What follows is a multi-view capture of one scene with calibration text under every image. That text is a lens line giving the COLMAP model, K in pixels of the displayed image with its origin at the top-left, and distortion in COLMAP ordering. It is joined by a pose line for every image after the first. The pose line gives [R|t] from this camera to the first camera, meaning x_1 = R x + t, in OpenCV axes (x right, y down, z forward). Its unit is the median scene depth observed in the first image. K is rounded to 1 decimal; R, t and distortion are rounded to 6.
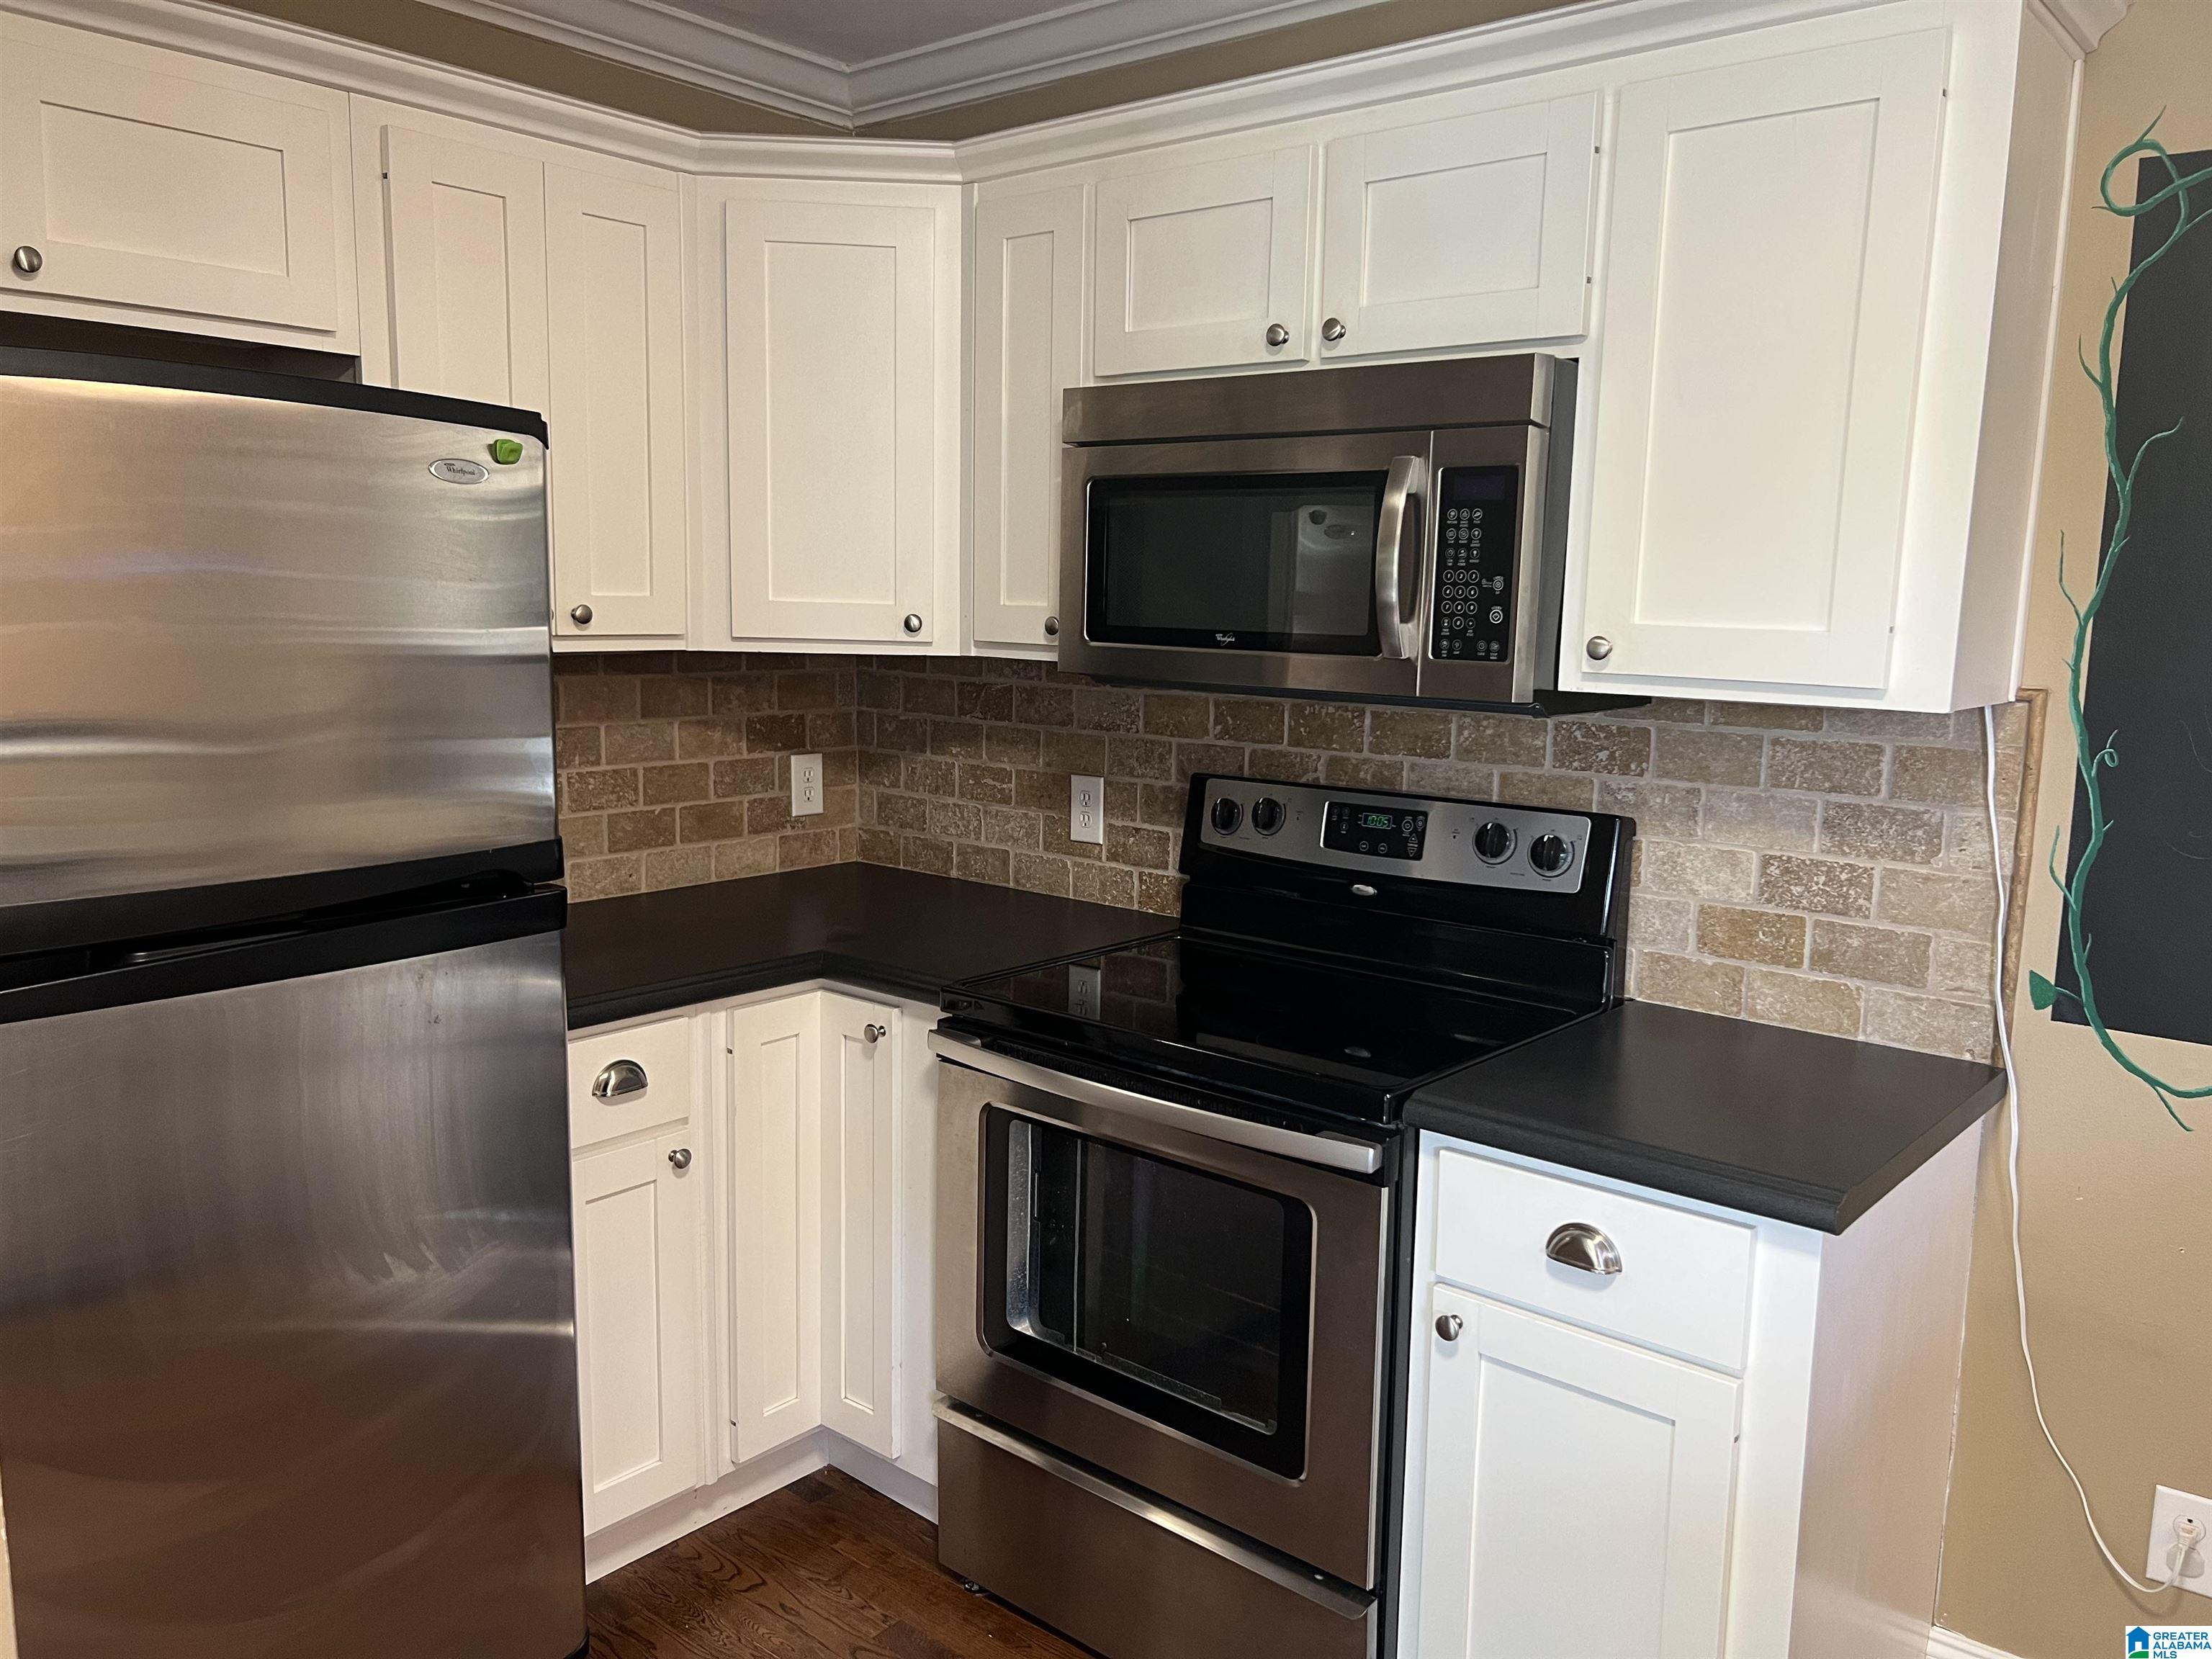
lens RADIAL K [[1674.4, 0, 1114.9], [0, 1674.4, 847.1], [0, 0, 1]] dist [0.072983, -0.089276]
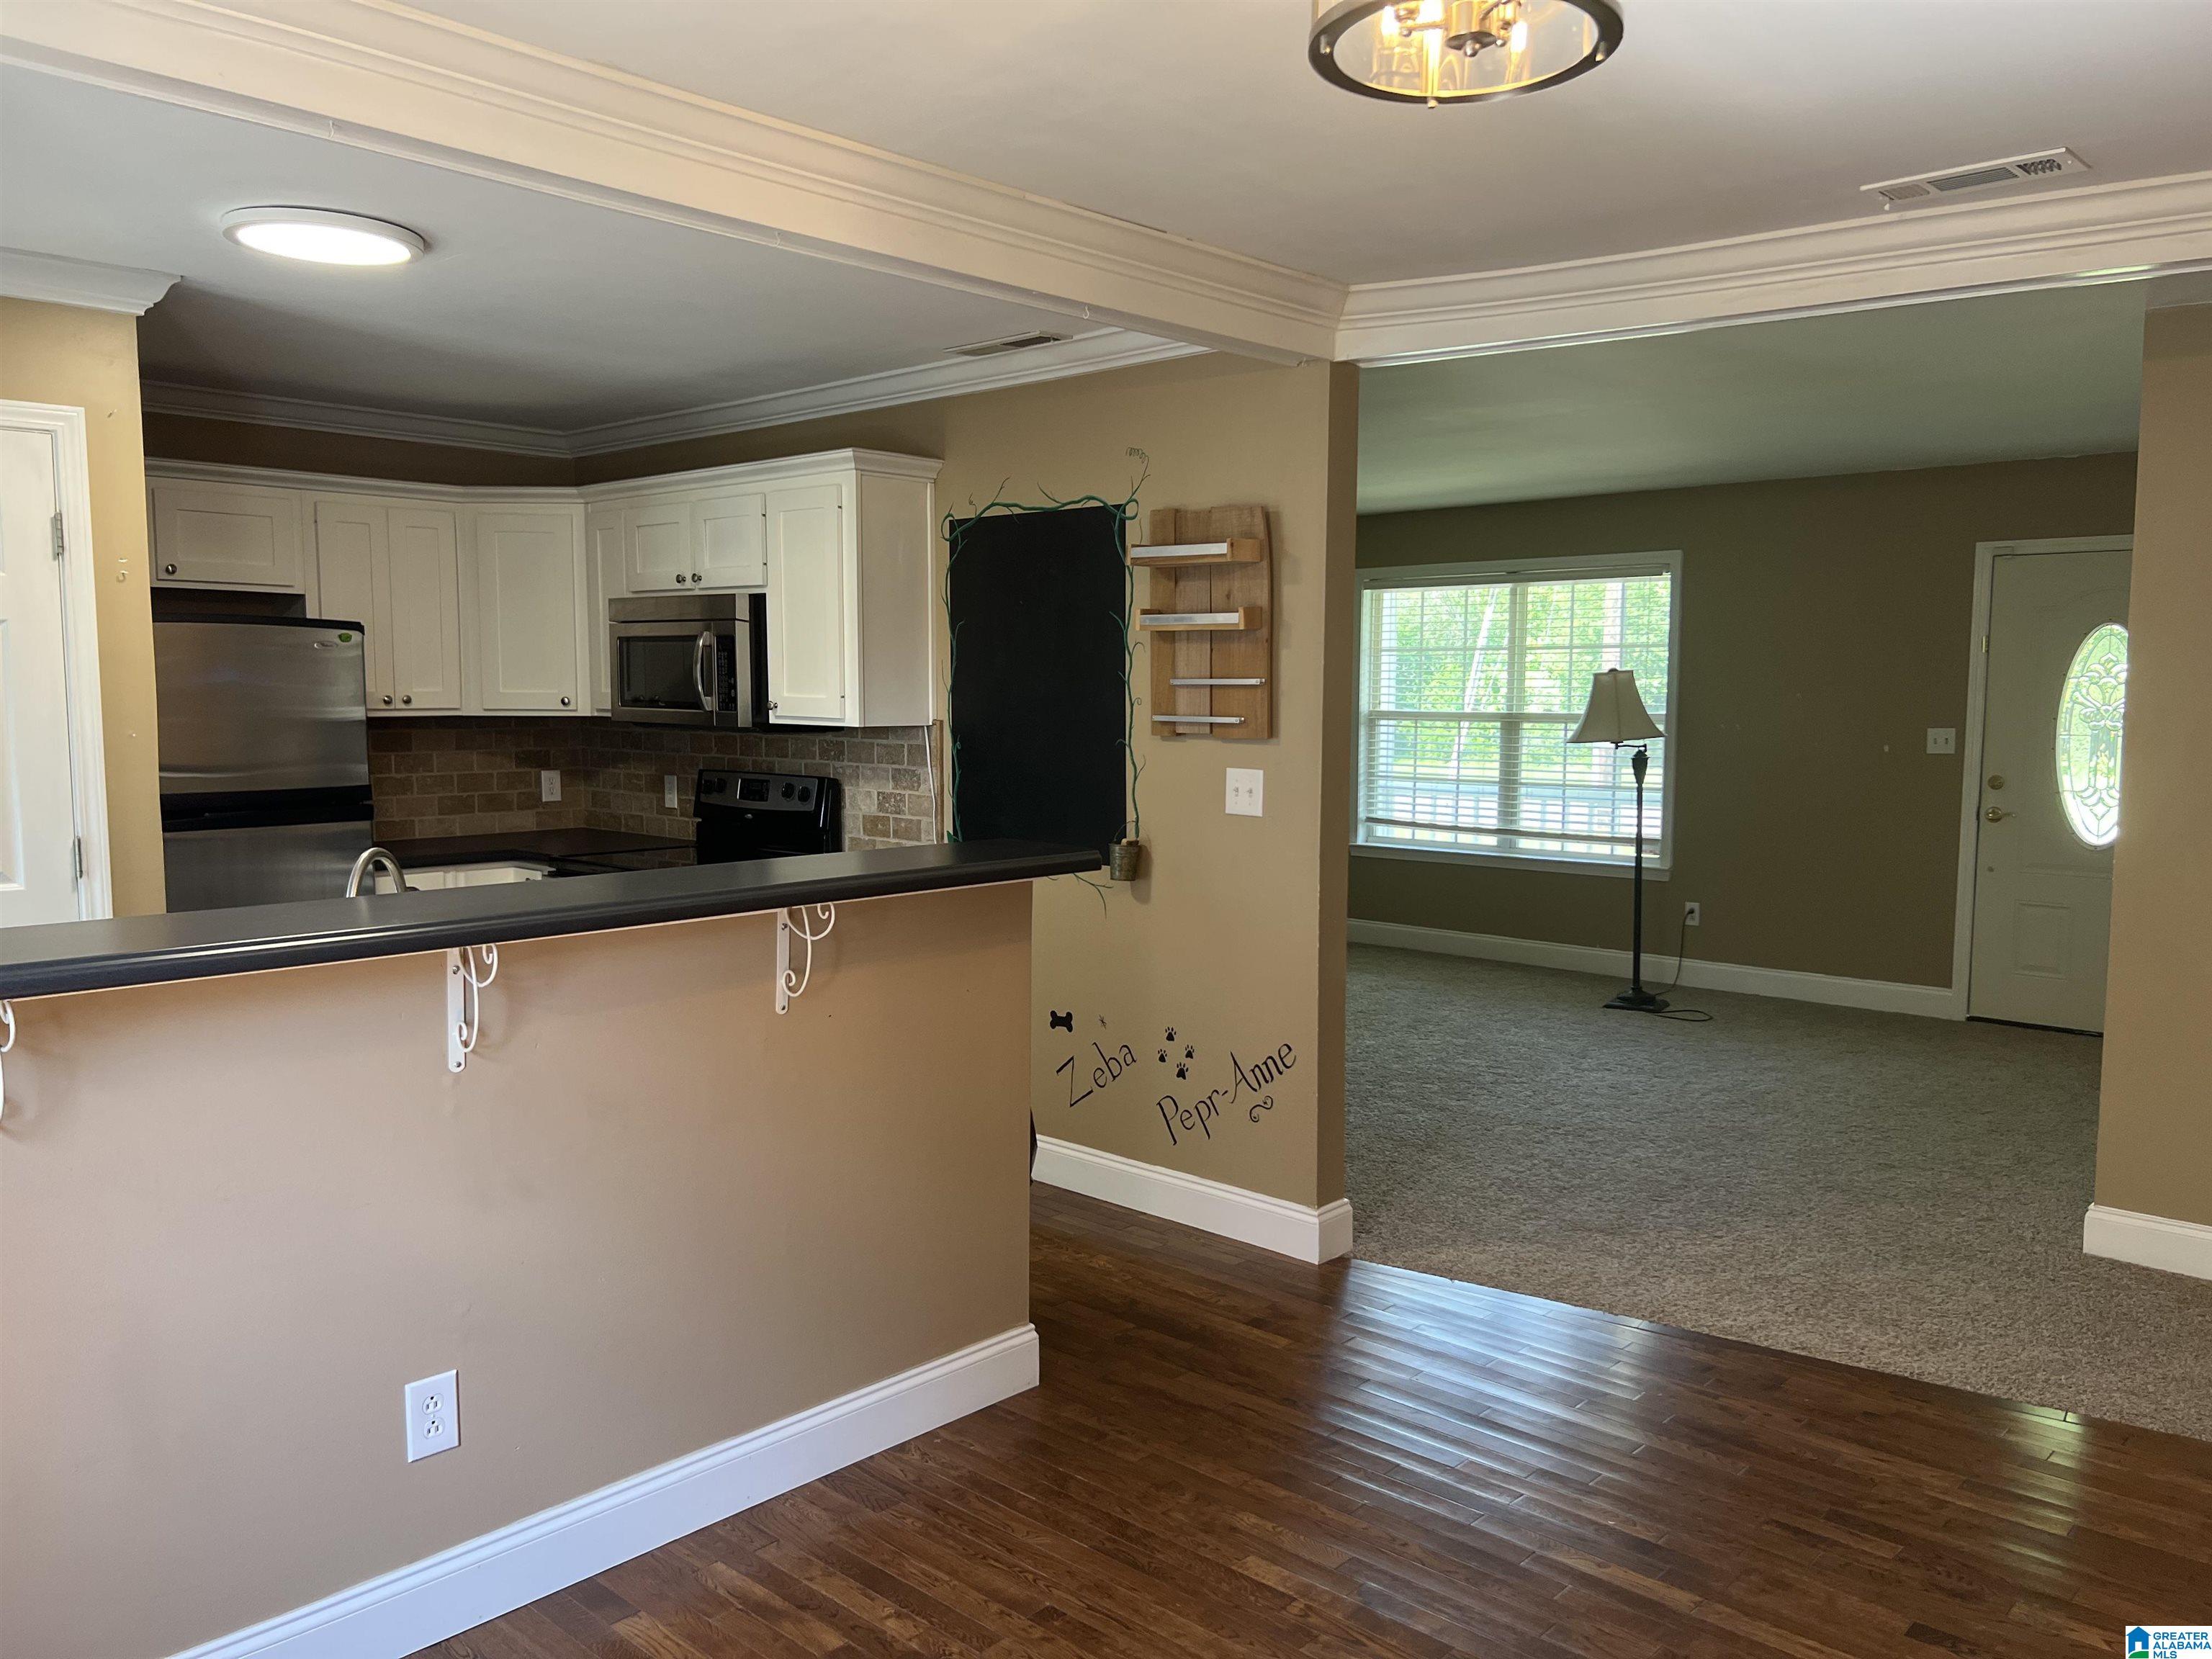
lens RADIAL K [[1674.4, 0, 1114.9], [0, 1674.4, 847.1], [0, 0, 1]] dist [0.072983, -0.089276]
pose [[0.998666, -0.011047, -0.050432, 0.794062], [0.008318, 0.998506, -0.054008, 0.202800], [0.050953, 0.053516, 0.997266, -1.279355]]
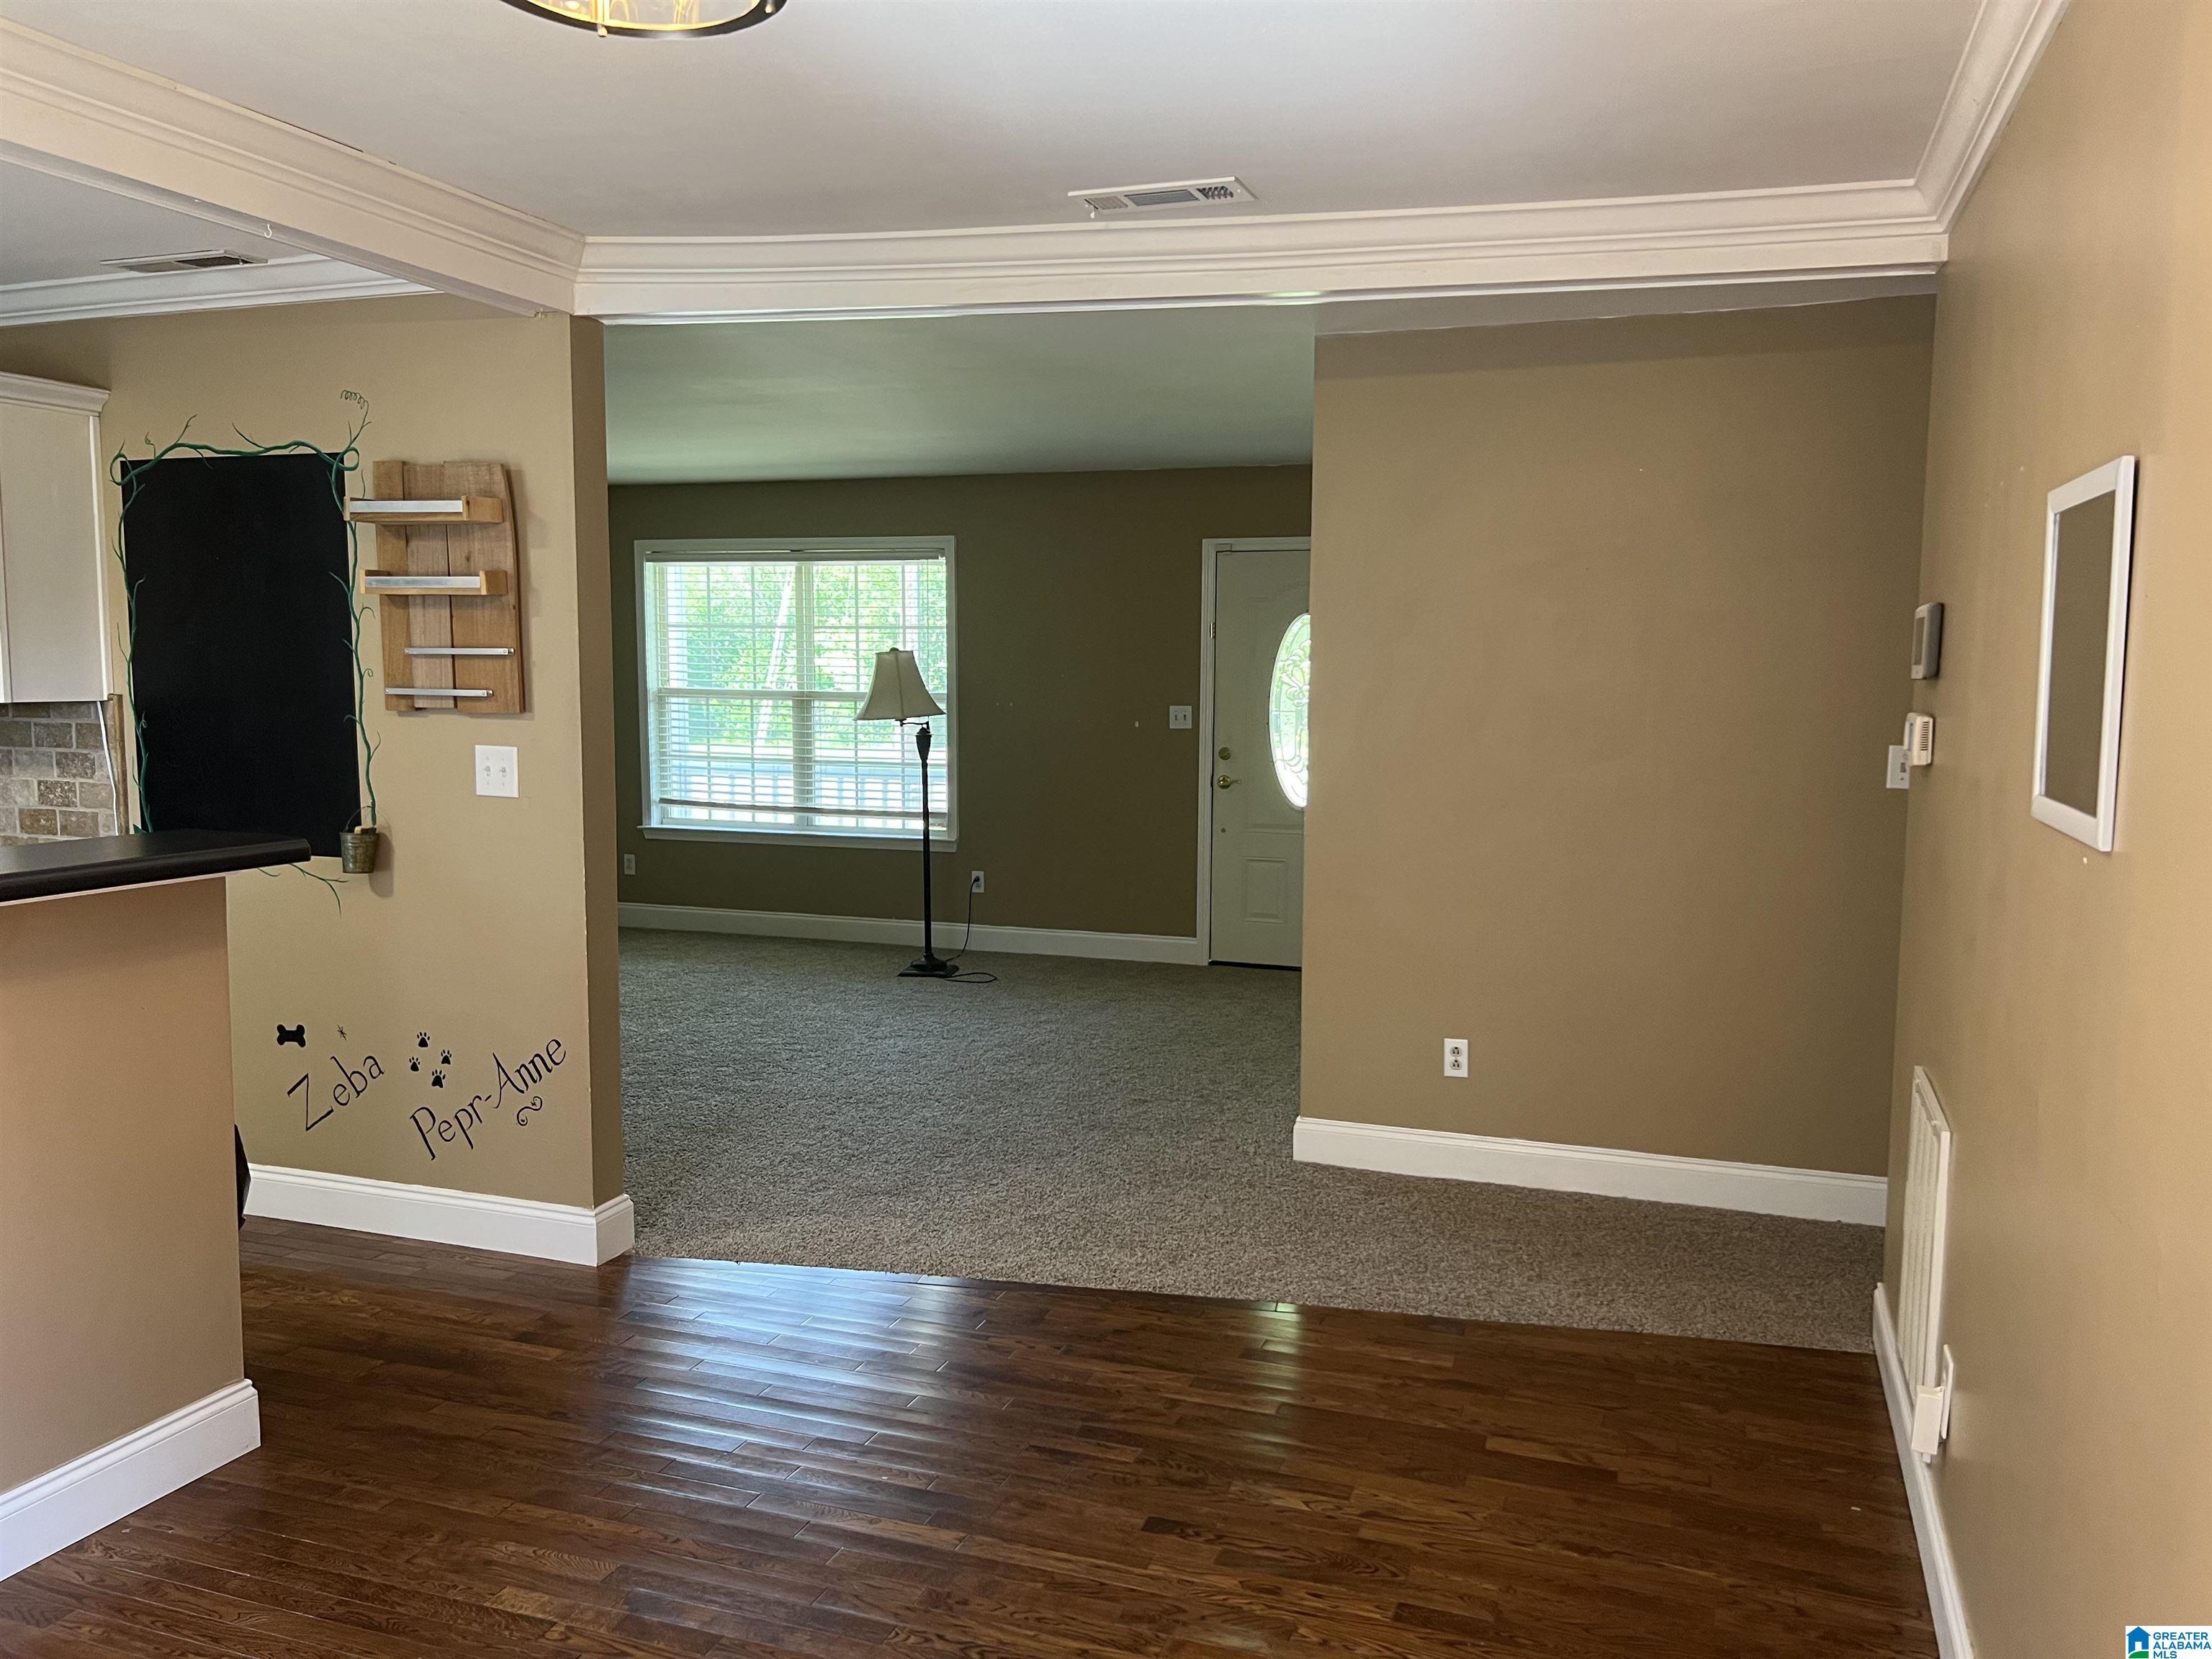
lens RADIAL K [[1674.4, 0, 1114.9], [0, 1674.4, 847.1], [0, 0, 1]] dist [0.072983, -0.089276]
pose [[0.938239, -0.047916, 0.342654, 0.842625], [0.061413, 0.997701, -0.028640, 0.209009], [-0.340494, 0.047915, 0.939025, -1.265682]]
